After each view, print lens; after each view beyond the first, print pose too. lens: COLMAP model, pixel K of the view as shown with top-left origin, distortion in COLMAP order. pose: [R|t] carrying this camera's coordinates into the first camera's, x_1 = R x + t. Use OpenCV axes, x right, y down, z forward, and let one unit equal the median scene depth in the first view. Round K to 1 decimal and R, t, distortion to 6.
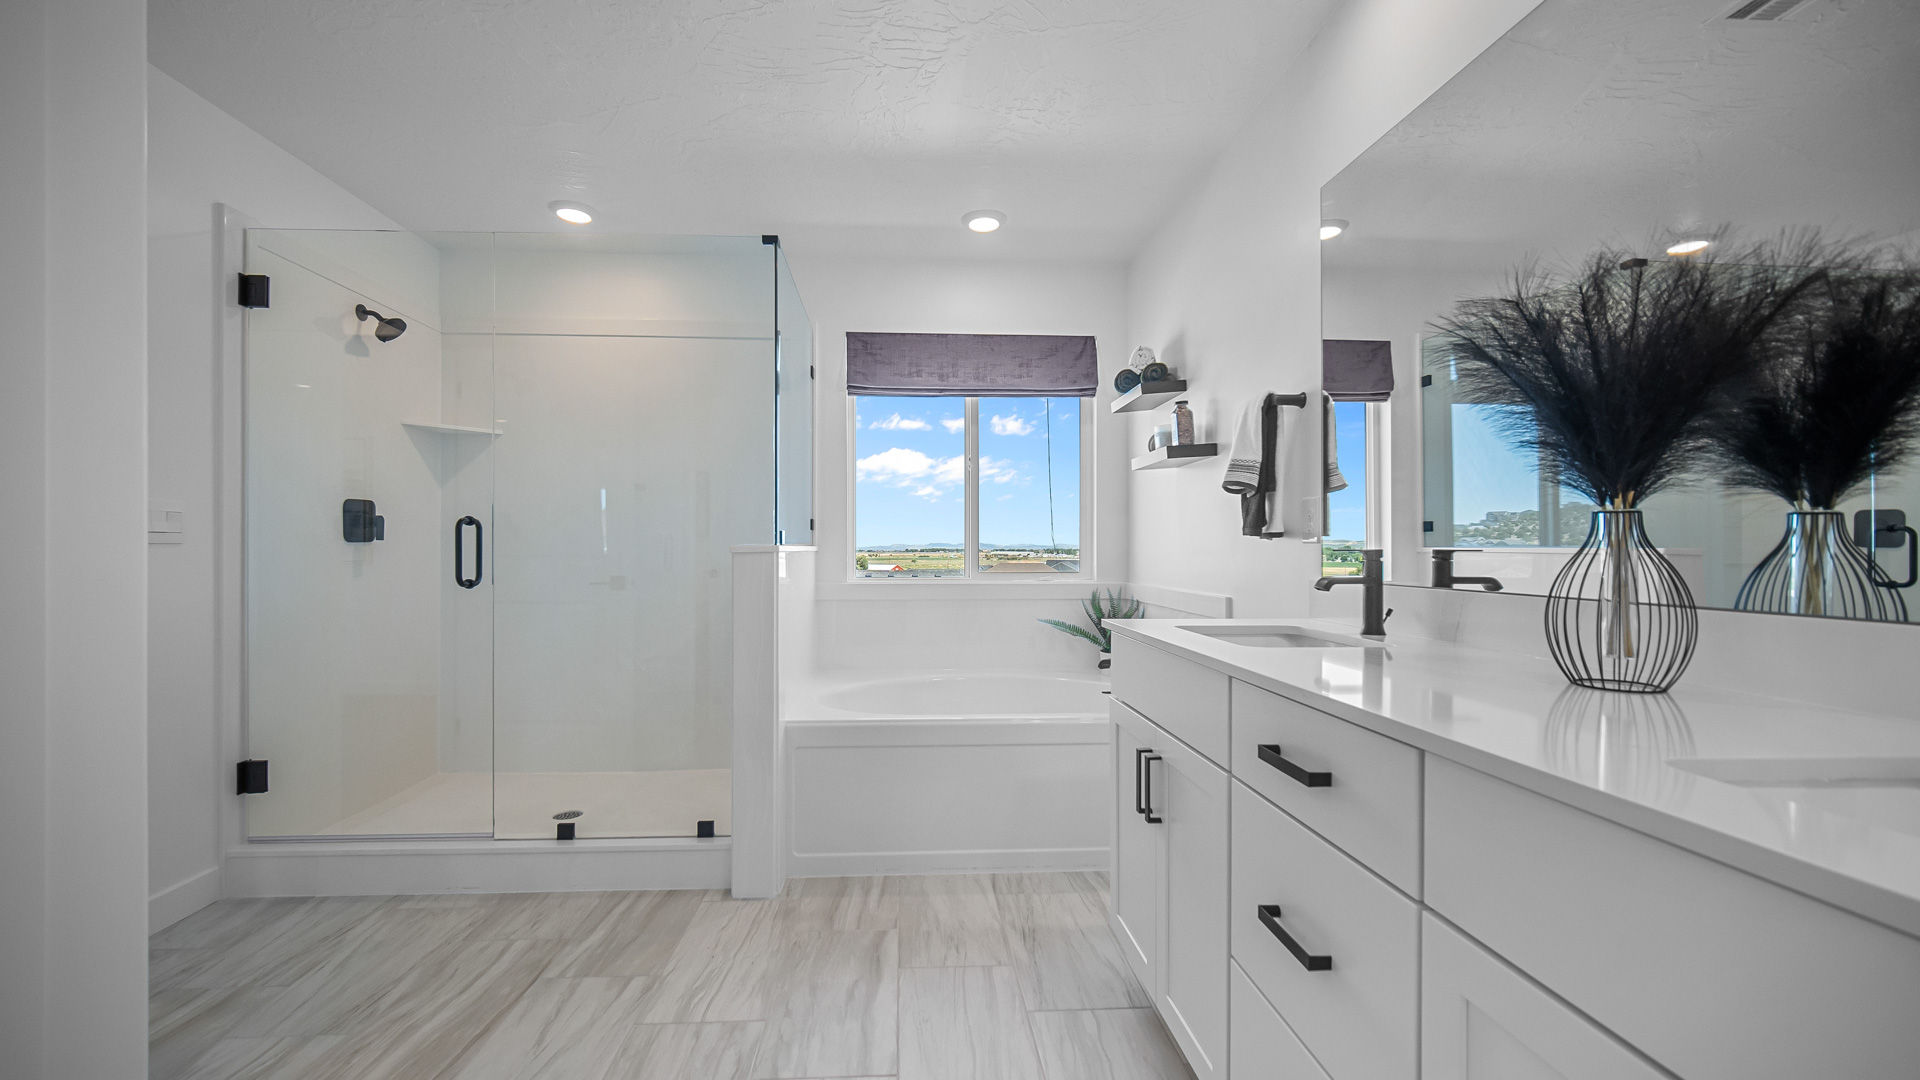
lens RADIAL K [[759.2, 0, 944.4], [0, 759.2, 552.4], [0, 0, 1]] dist [-0.000380, -0.001338]
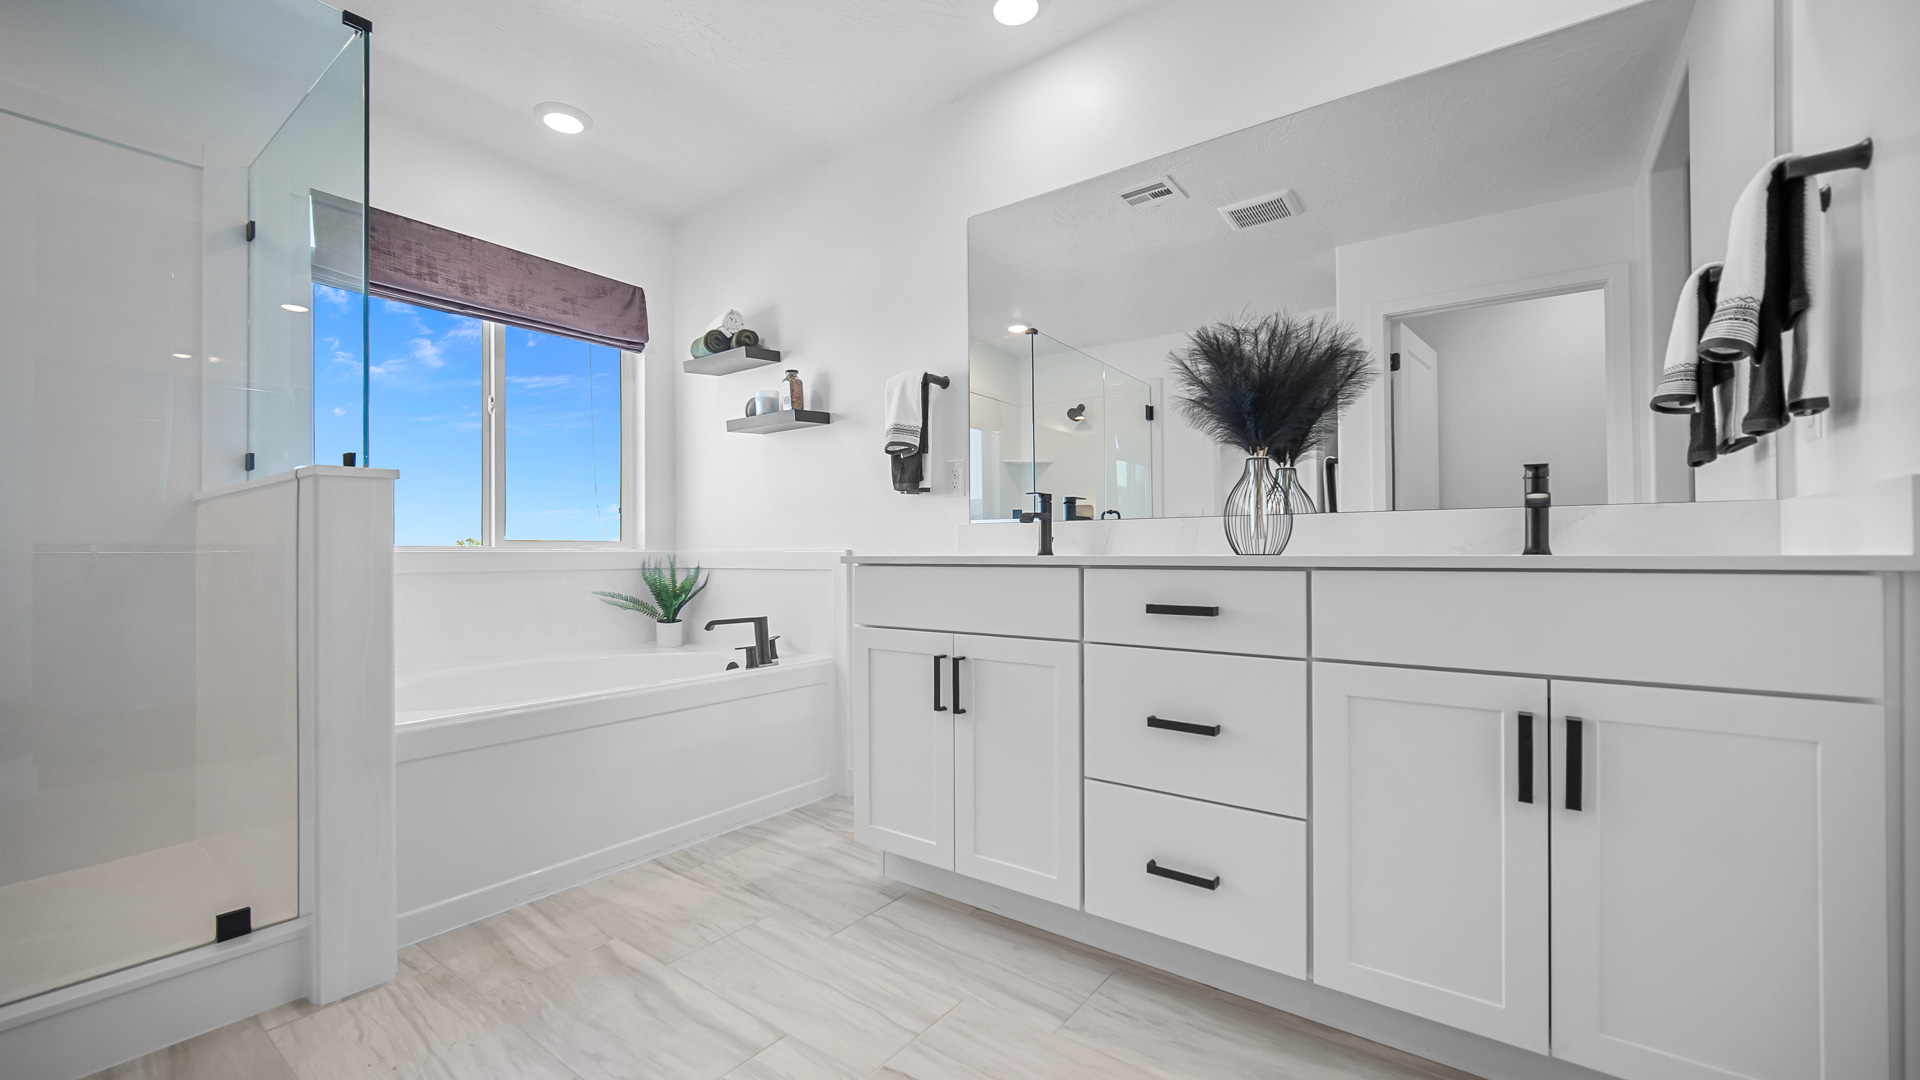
lens RADIAL K [[759.2, 0, 934.1], [0, 759.2, 553.5], [0, 0, 1]] dist [-0.000380, -0.001338]
pose [[0.652744, -0.003683, 0.757570, -0.424893], [0.007596, 0.999970, -0.001684, 0.072668], [-0.757540, 0.006854, 0.652752, 0.174490]]
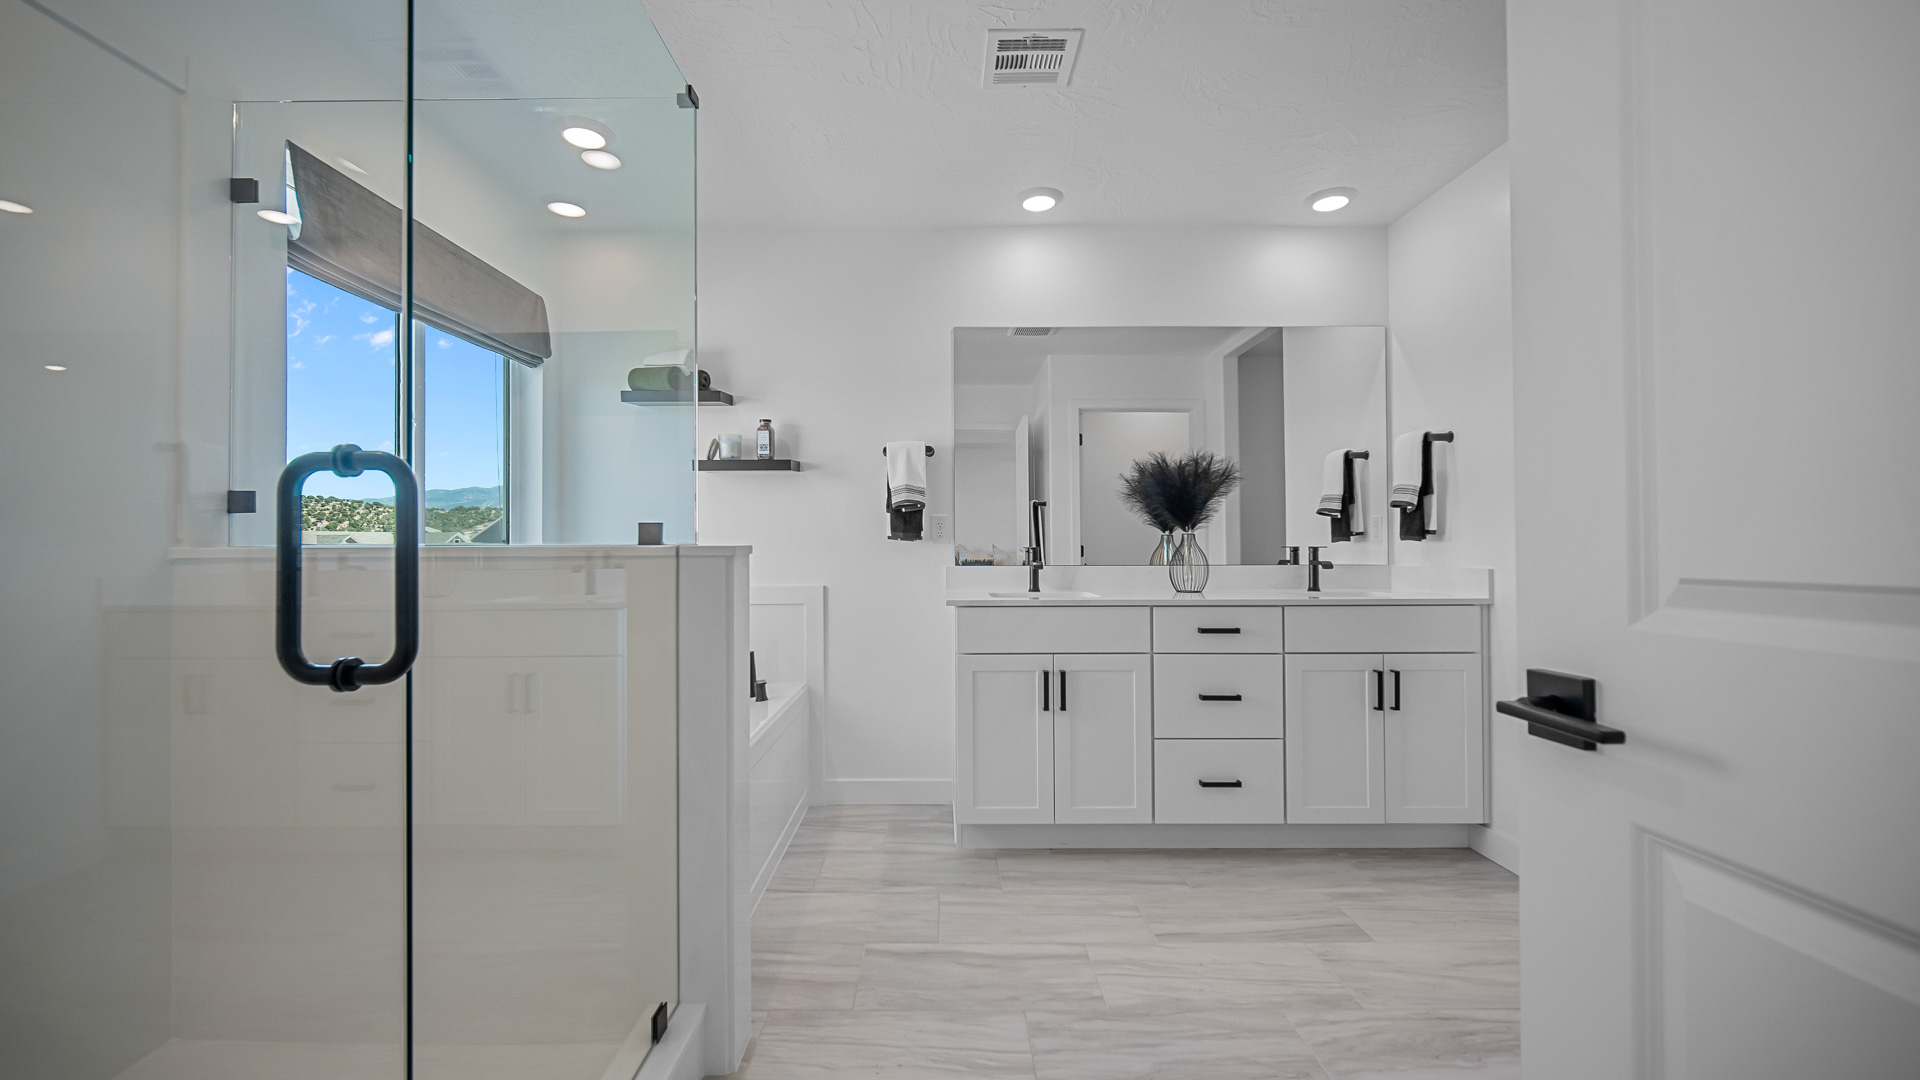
lens RADIAL K [[759.2, 0, 936.7], [0, 759.2, 535.3], [0, 0, 1]] dist [-0.000380, -0.001338]
pose [[0.061477, 0.010286, 0.998055, -0.939426], [0.007938, 0.999910, -0.010794, -0.009750], [-0.998077, 0.008587, 0.061390, 0.777253]]
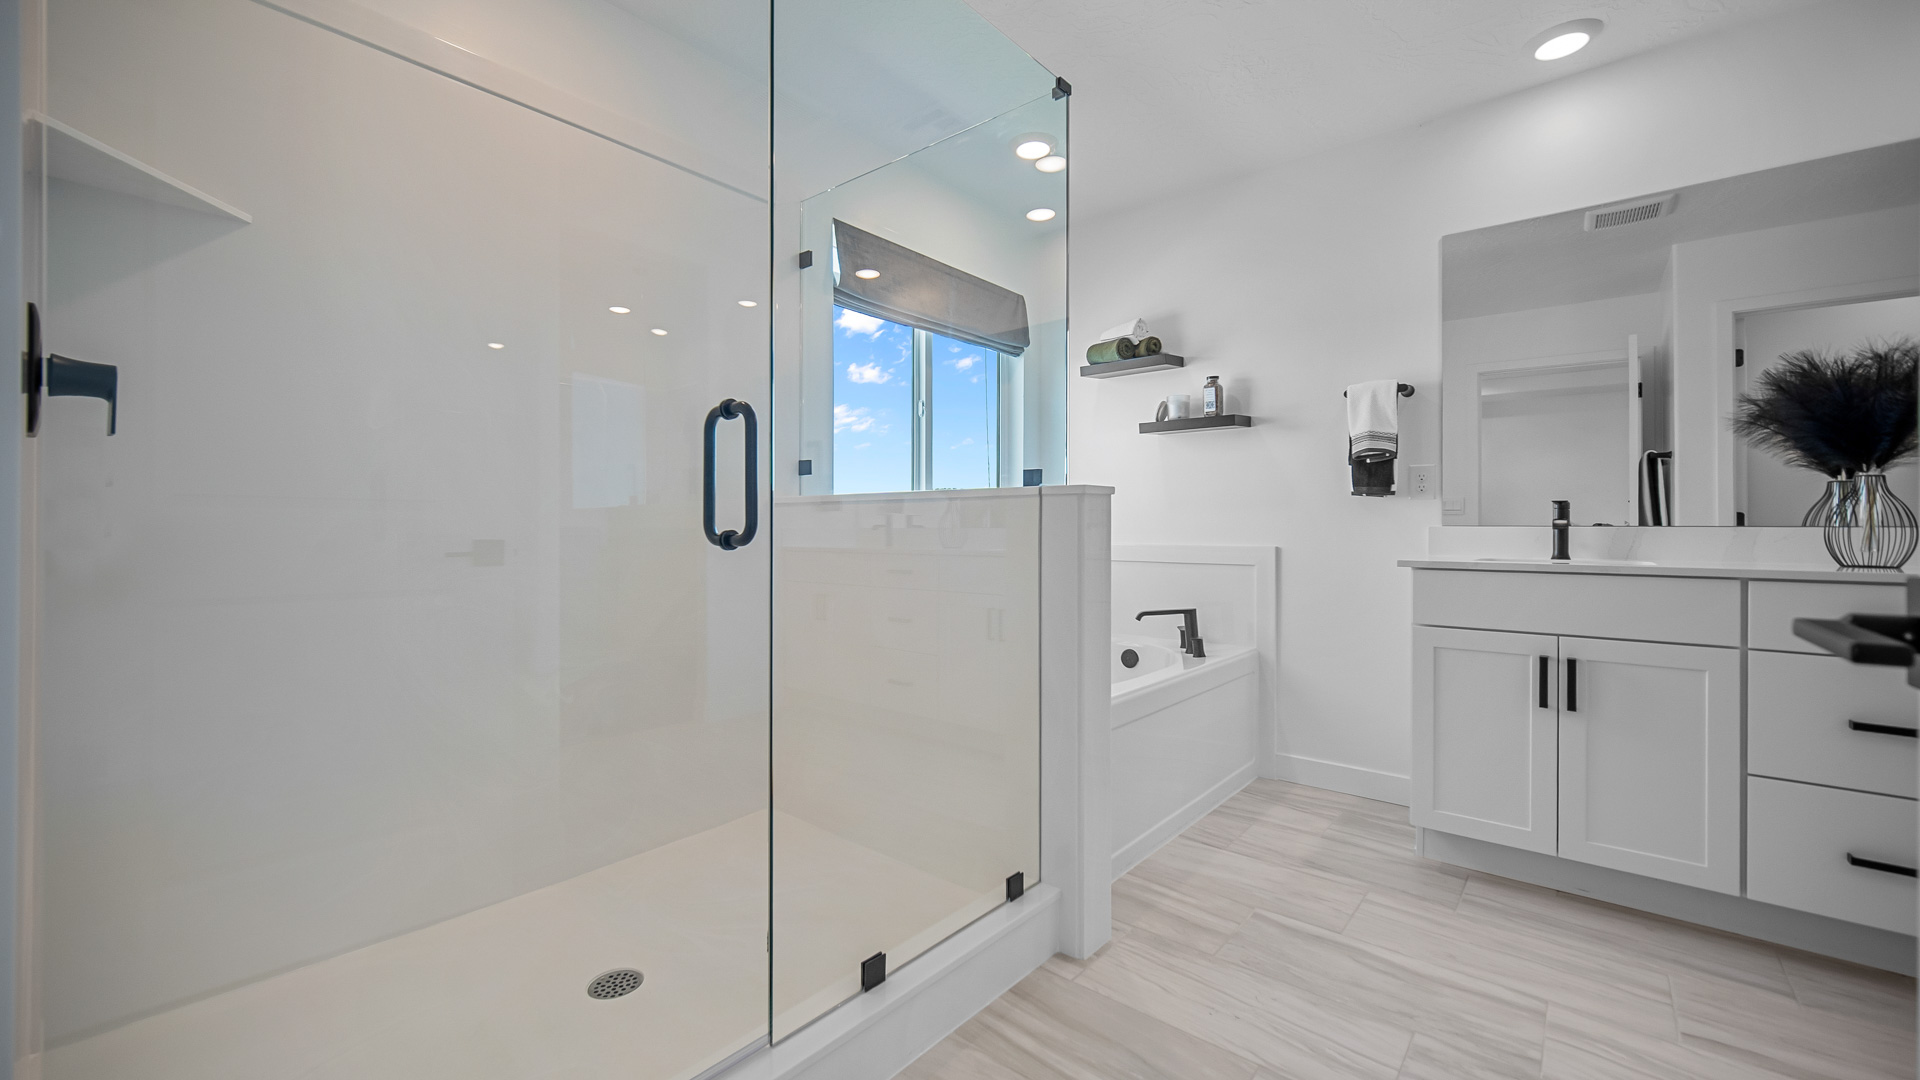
lens RADIAL K [[759.2, 0, 938.6], [0, 759.2, 527.8], [0, 0, 1]] dist [-0.000380, -0.001338]
pose [[0.694196, 0.001414, 0.719784, -0.910652], [-0.000362, 0.999999, -0.001616, 0.034537], [-0.719785, 0.000862, 0.694196, 0.586219]]
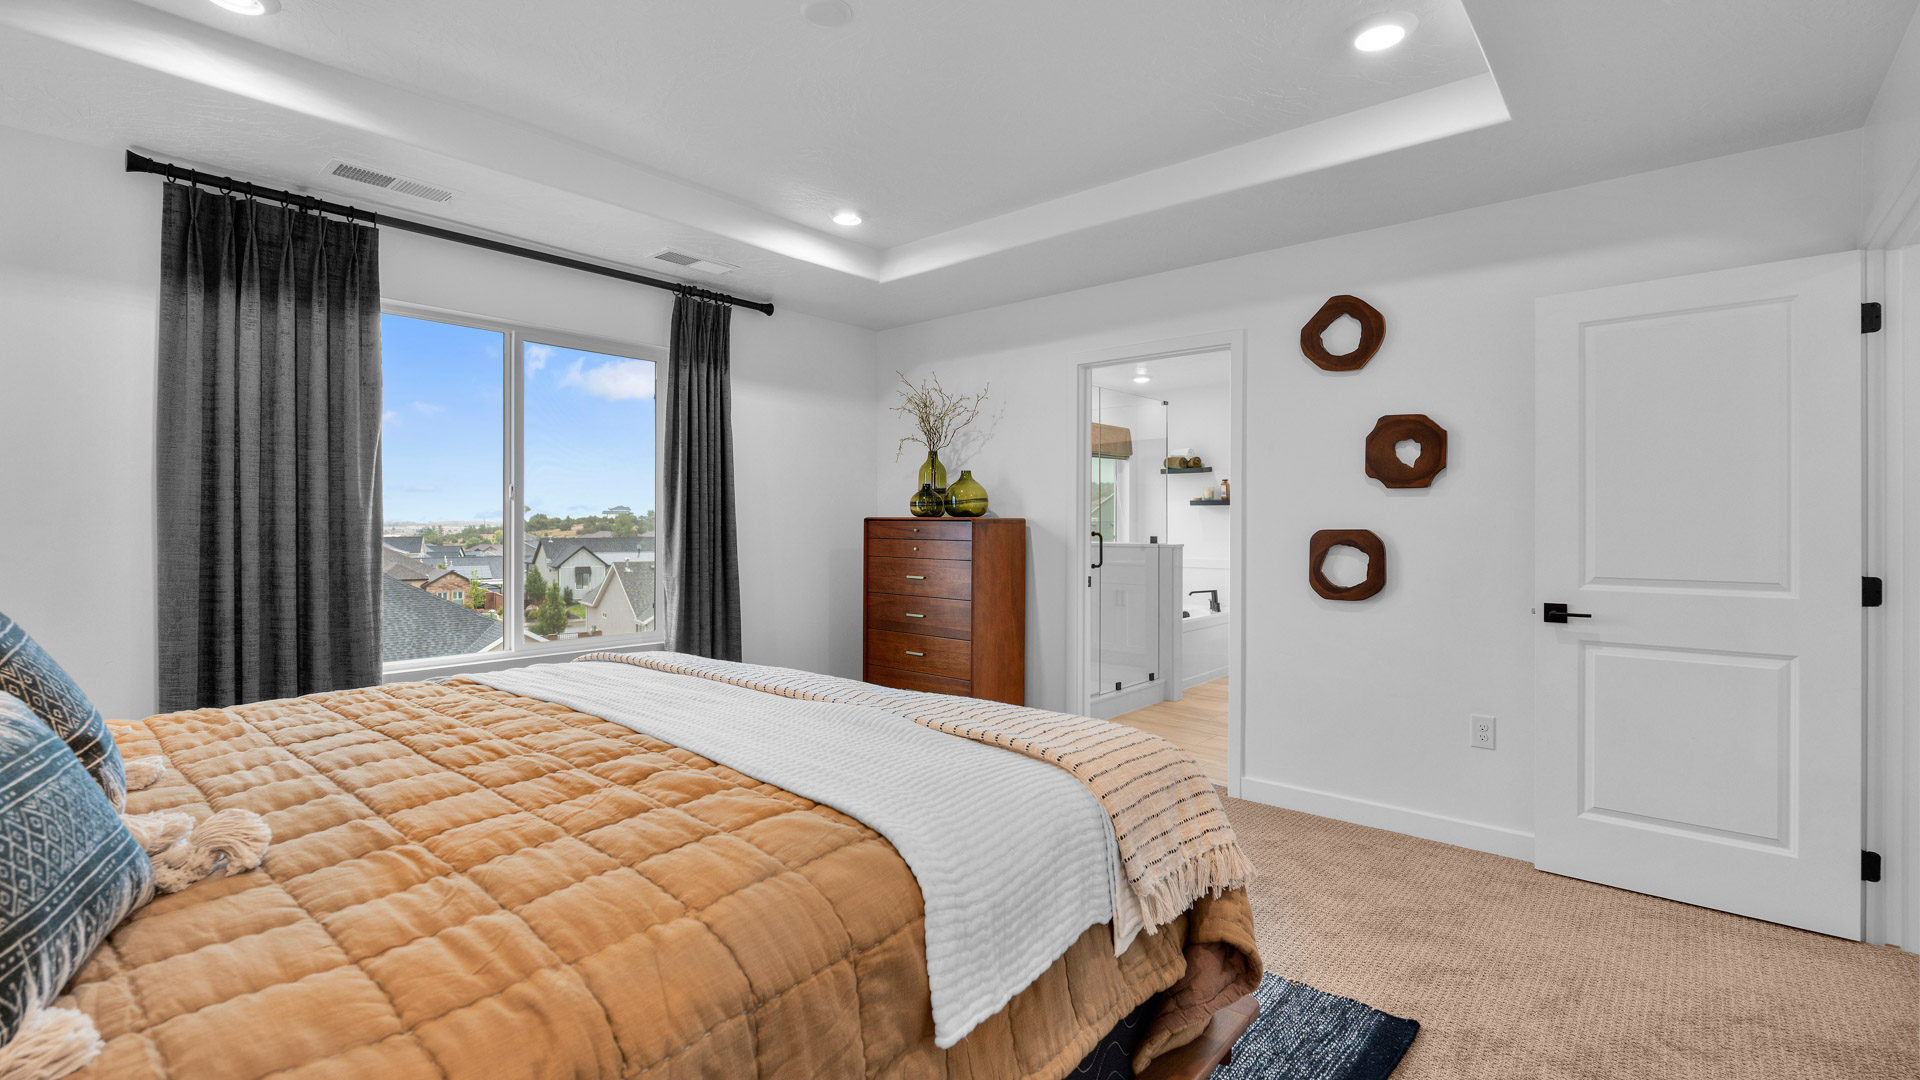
lens RADIAL K [[848.0, 0, 956.0], [0, 848.0, 537.2], [0, 0, 1]] dist [-0.016086, -0.000212]
pose [[0.693443, -0.013757, 0.720380, -2.533169], [0.002587, 0.999859, 0.016605, -0.073887], [-0.720507, -0.009651, 0.693381, -0.273056]]
